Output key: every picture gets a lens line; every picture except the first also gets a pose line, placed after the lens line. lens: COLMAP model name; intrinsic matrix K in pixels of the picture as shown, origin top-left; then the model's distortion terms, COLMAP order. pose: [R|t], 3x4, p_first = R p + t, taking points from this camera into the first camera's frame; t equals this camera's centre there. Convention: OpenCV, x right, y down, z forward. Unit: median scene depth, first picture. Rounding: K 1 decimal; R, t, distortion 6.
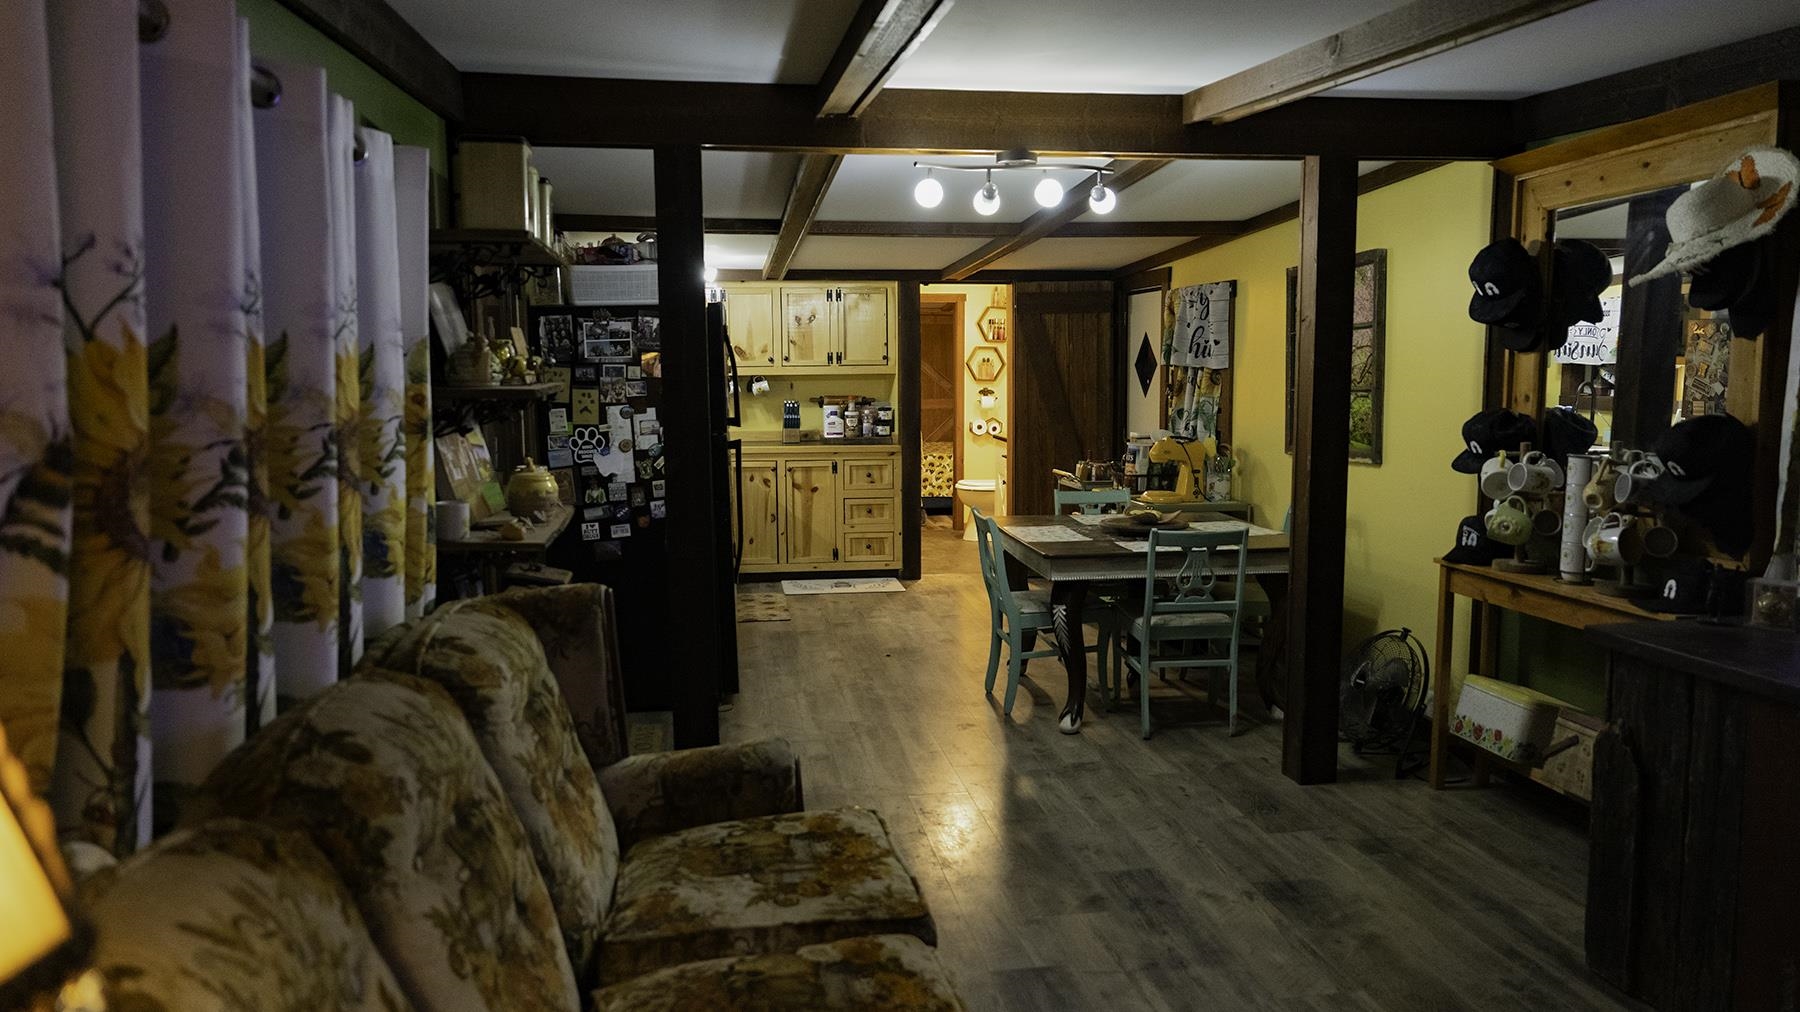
lens RADIAL K [[1266.8, 0, 894.4], [0, 1266.8, 511.1], [0, 0, 1]] dist [-0.009832, 0.006669]
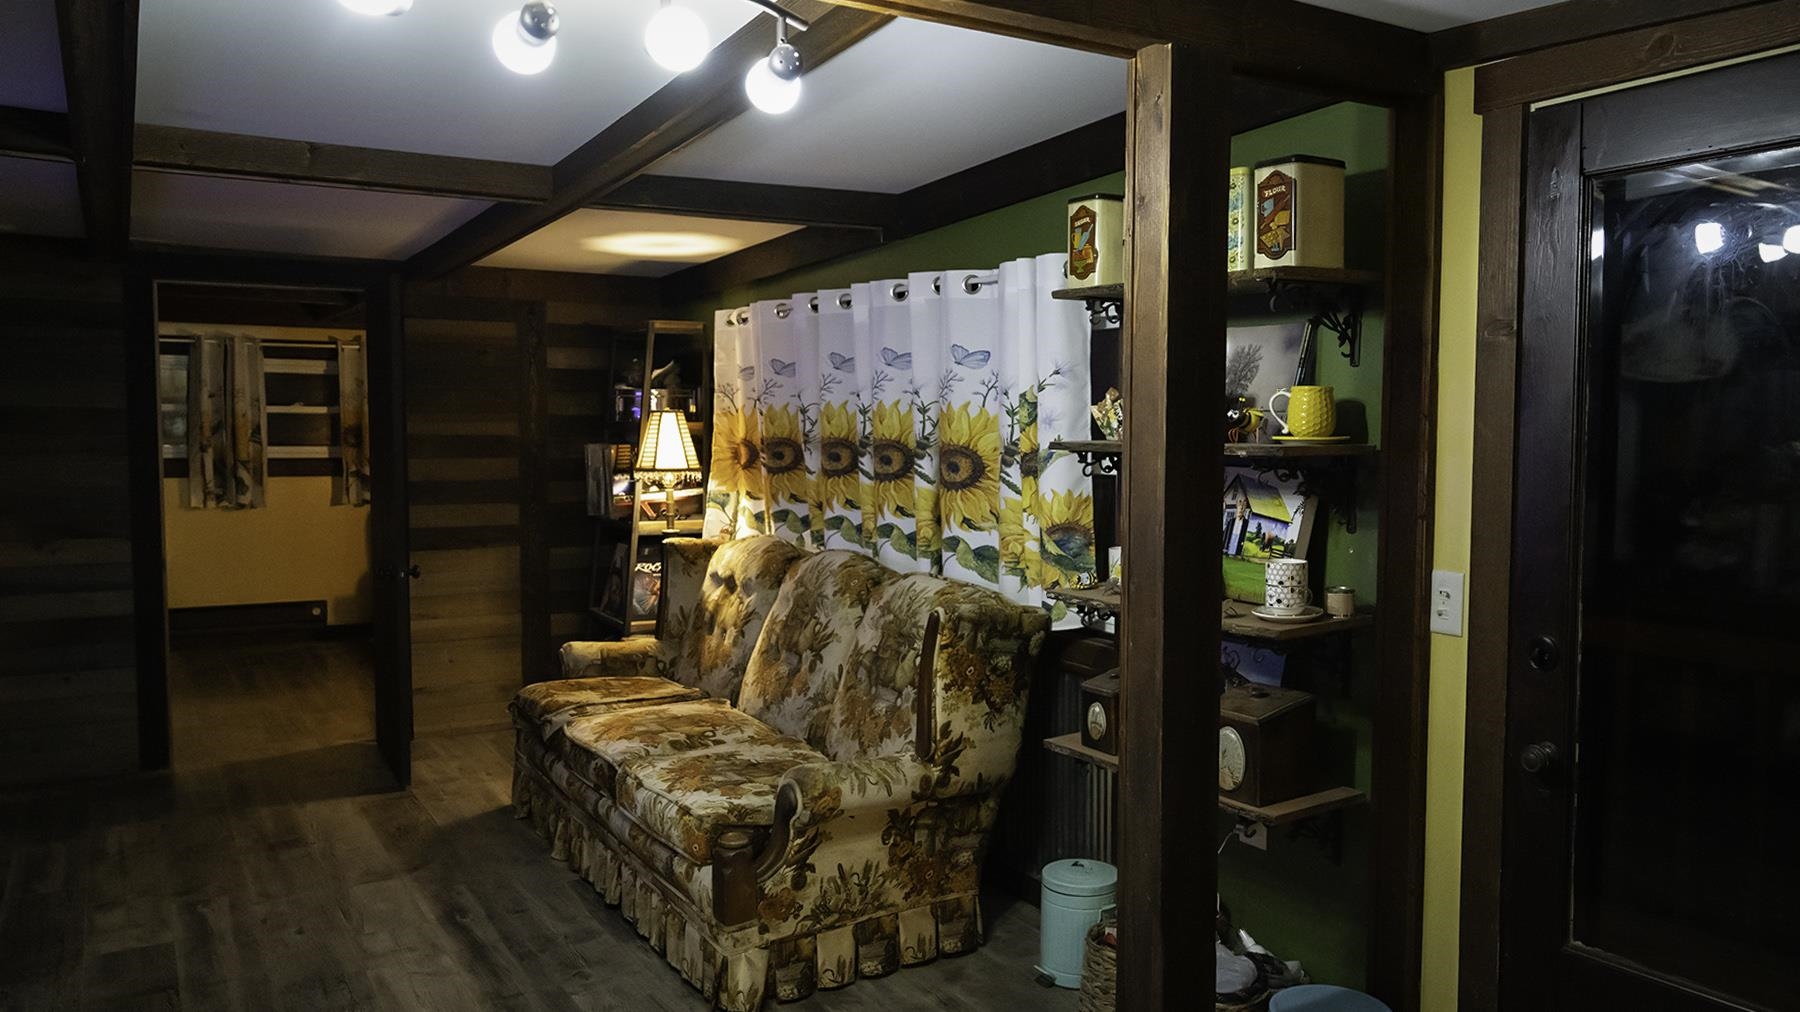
lens RADIAL K [[1266.8, 0, 901.5], [0, 1266.8, 506.3], [0, 0, 1]] dist [-0.009832, 0.006669]
pose [[-0.920878, 0.028271, -0.388825, 0.176860], [-0.044675, 0.983144, 0.177289, -0.167124], [0.387283, 0.180633, -0.904093, 1.428773]]
